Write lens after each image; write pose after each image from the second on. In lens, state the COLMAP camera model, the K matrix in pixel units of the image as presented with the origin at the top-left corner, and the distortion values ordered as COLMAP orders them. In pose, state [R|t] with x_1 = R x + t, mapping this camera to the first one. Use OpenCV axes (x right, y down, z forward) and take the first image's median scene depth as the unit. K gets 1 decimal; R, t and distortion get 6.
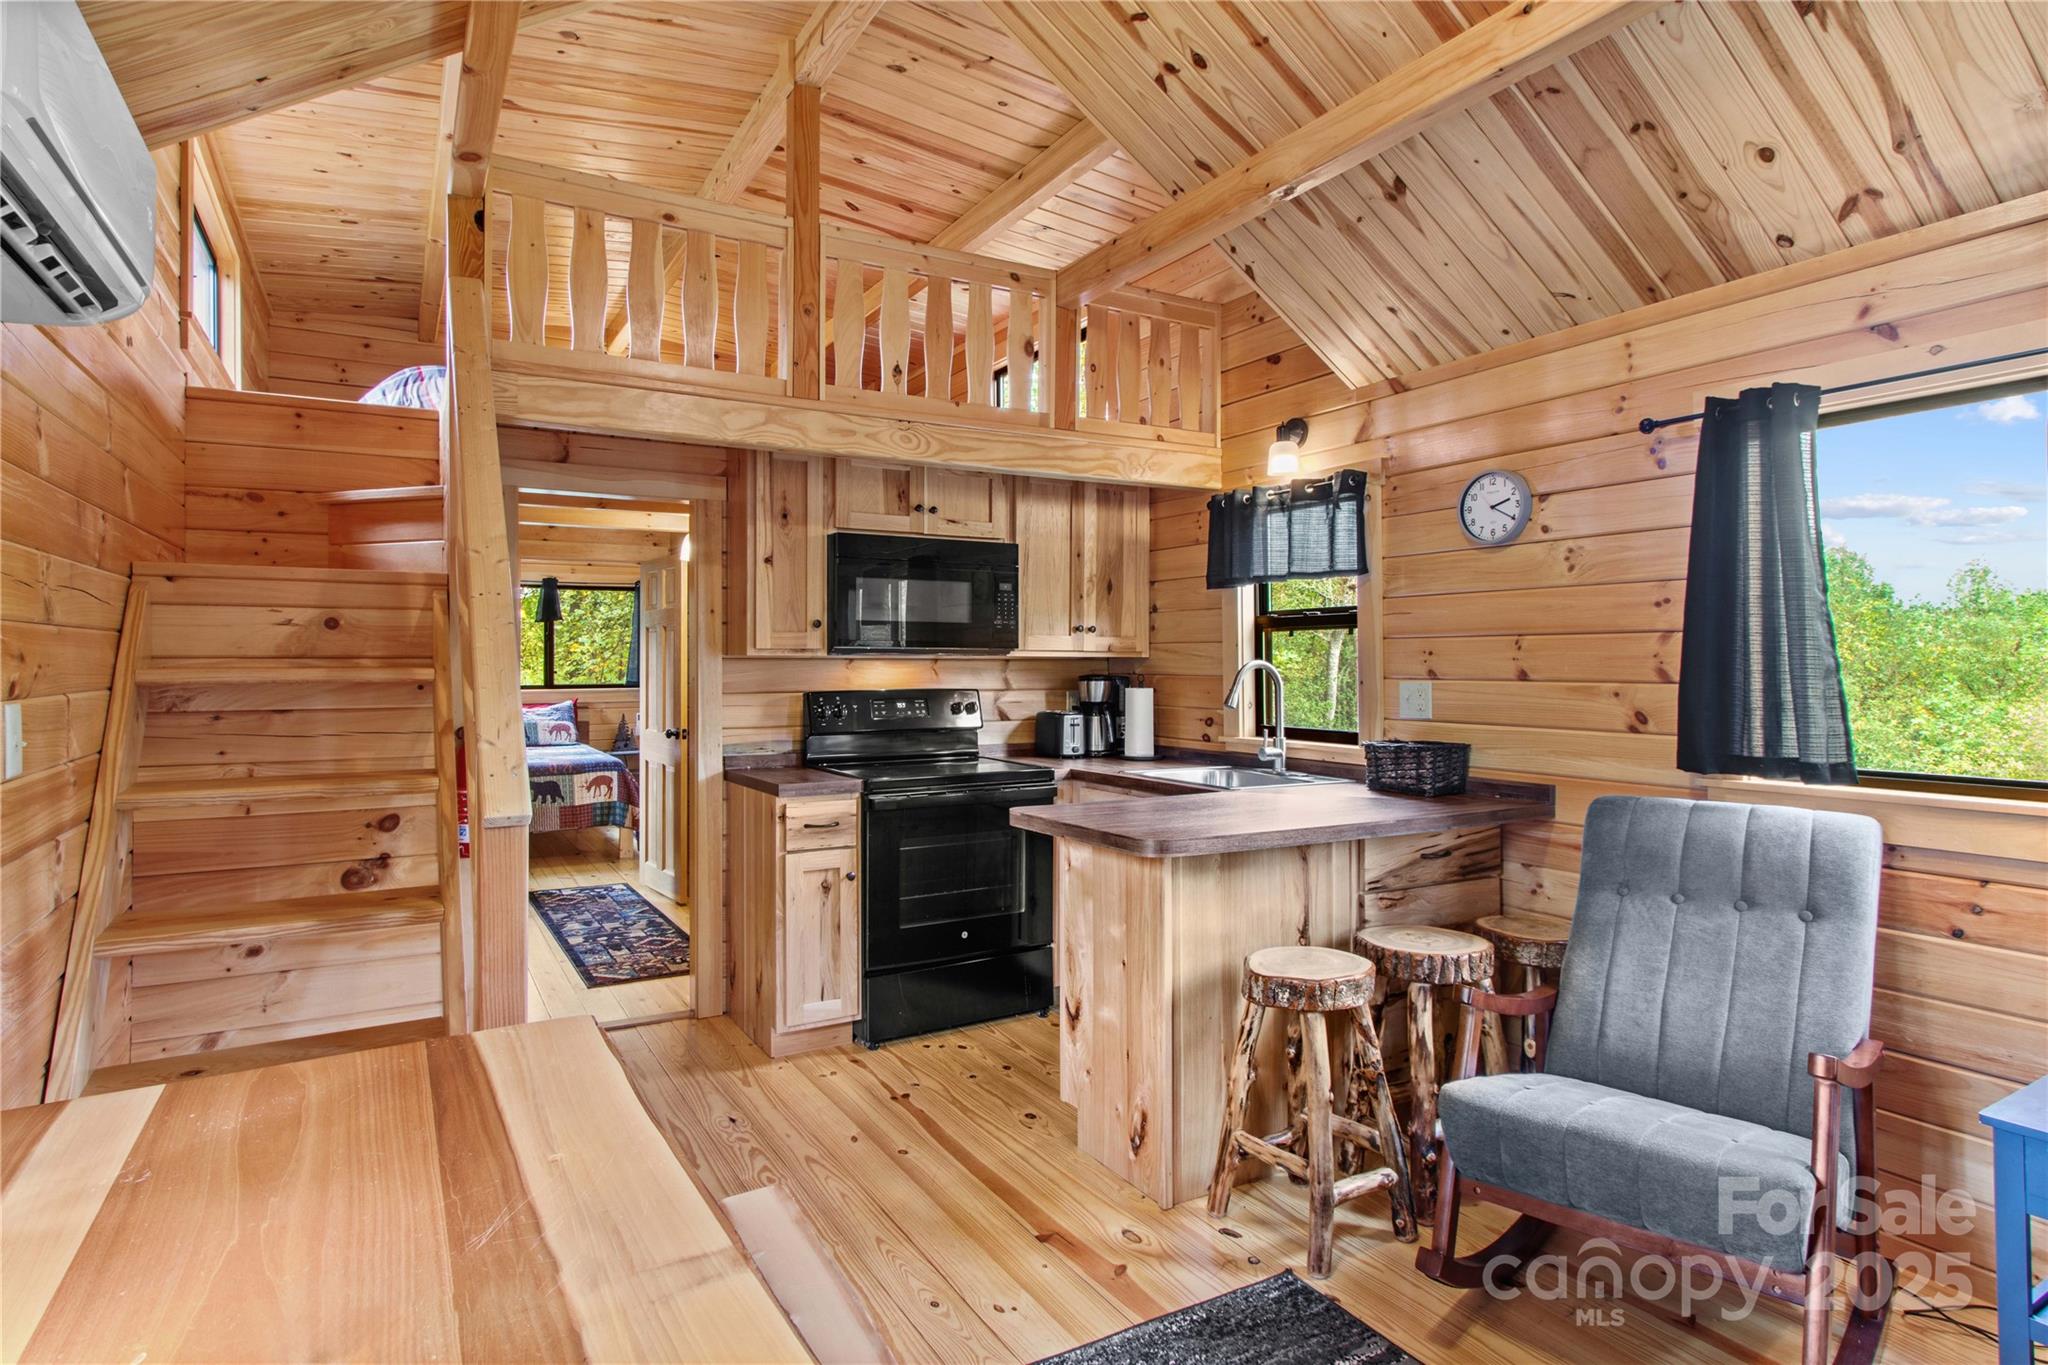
lens RADIAL K [[1128.7, 0, 984.3], [0, 1128.7, 671.6], [0, 0, 1]] dist [0.004786, -0.001179]
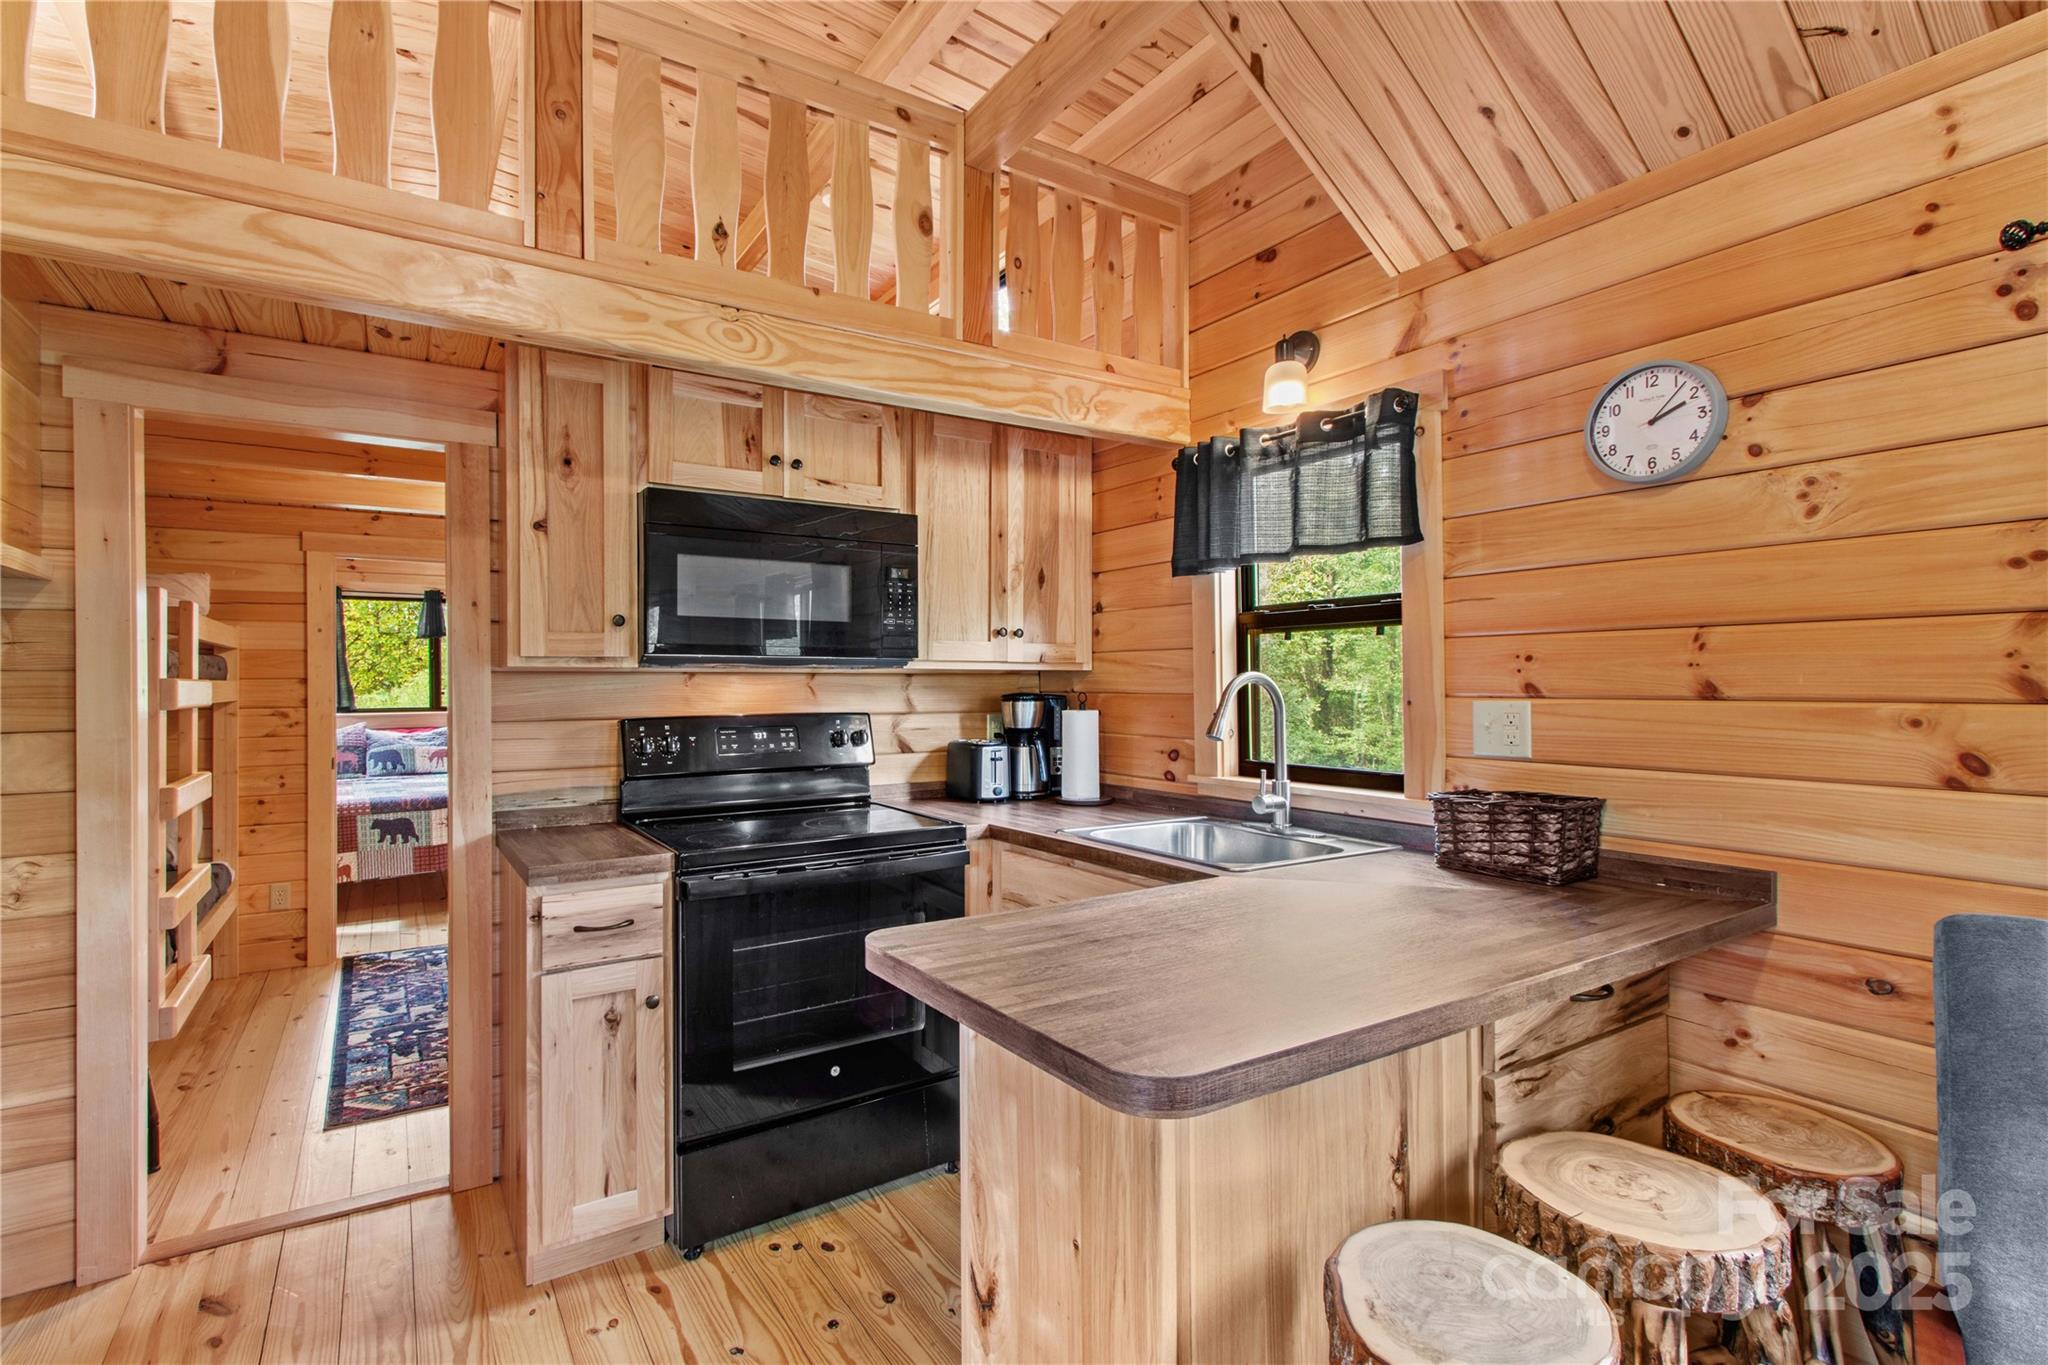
lens RADIAL K [[947.7, 0, 1019.4], [0, 947.7, 684.2], [0, 0, 1]] dist [0.006128, -0.001422]
pose [[0.995844, -0.003299, 0.091016, 0.044510], [0.003958, 0.999967, -0.007061, 0.001453], [-0.090989, 0.007391, 0.995824, 0.429503]]
